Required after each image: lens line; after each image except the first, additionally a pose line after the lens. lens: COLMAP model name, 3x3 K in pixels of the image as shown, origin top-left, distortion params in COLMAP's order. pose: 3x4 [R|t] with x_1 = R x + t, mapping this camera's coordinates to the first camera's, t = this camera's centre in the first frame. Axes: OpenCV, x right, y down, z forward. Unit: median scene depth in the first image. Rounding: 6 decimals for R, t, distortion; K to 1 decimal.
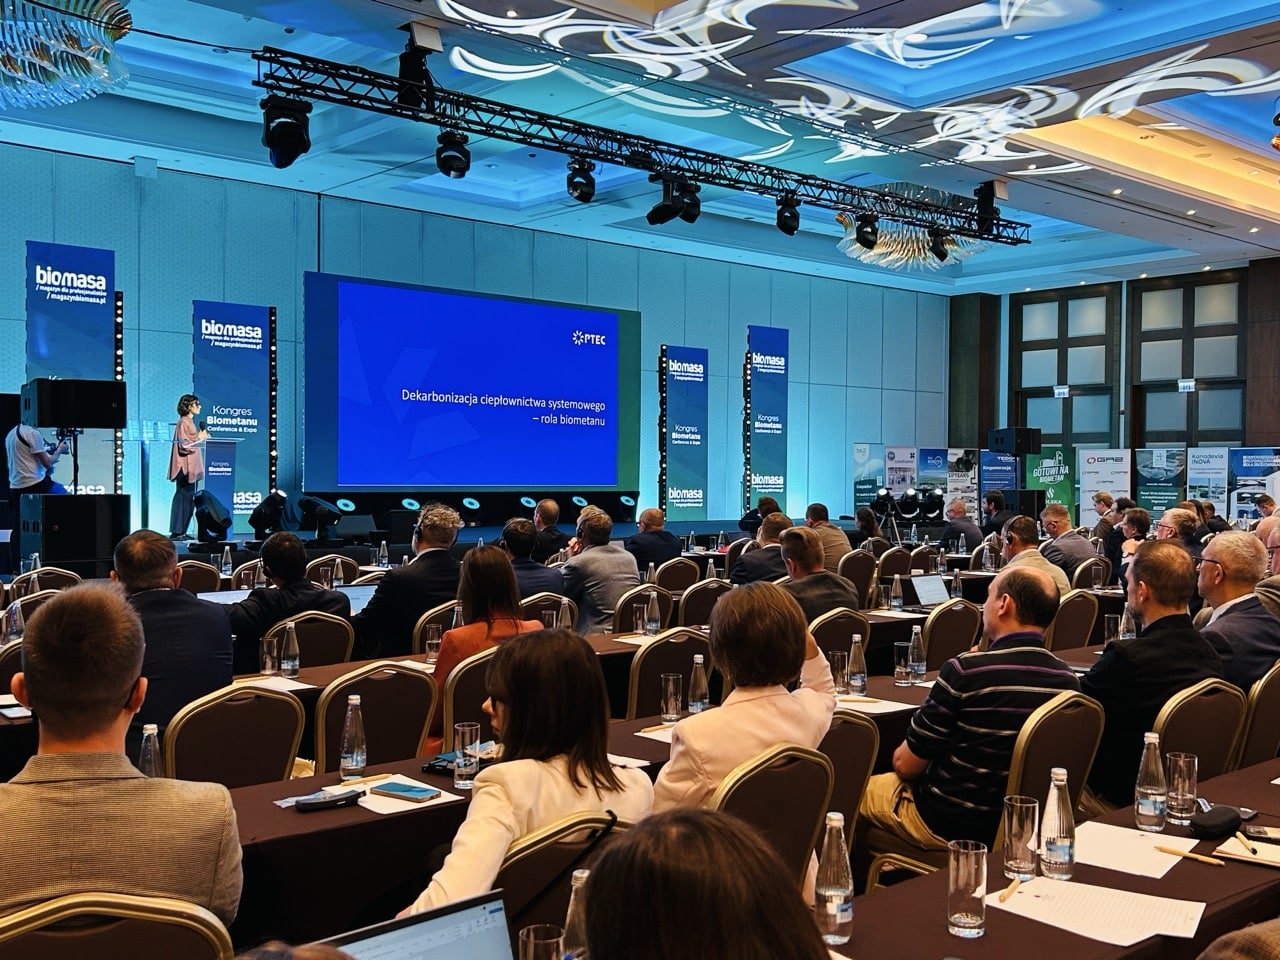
lens RADIAL K [[1284.7, 0, 644.6], [0, 1284.7, 487.3], [0, 0, 1]] dist [0.011038, -0.024040]
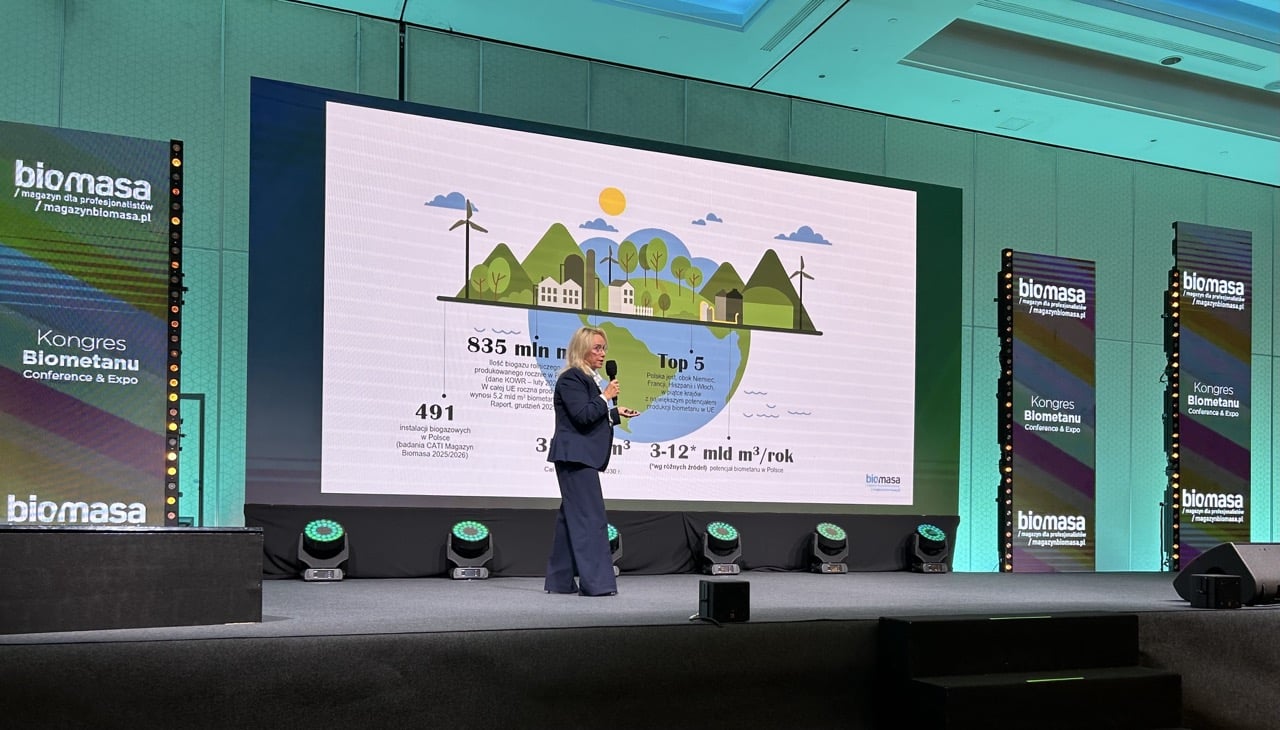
lens RADIAL K [[1012.8, 0, 681.5], [0, 1012.8, 507.5], [0, 0, 1]] dist [0.056800, -0.062855]
pose [[0.942489, -0.005050, -0.334199, 0.028837], [-0.005573, 0.999509, -0.030819, 0.013508], [0.334191, 0.030909, 0.941998, 0.544908]]
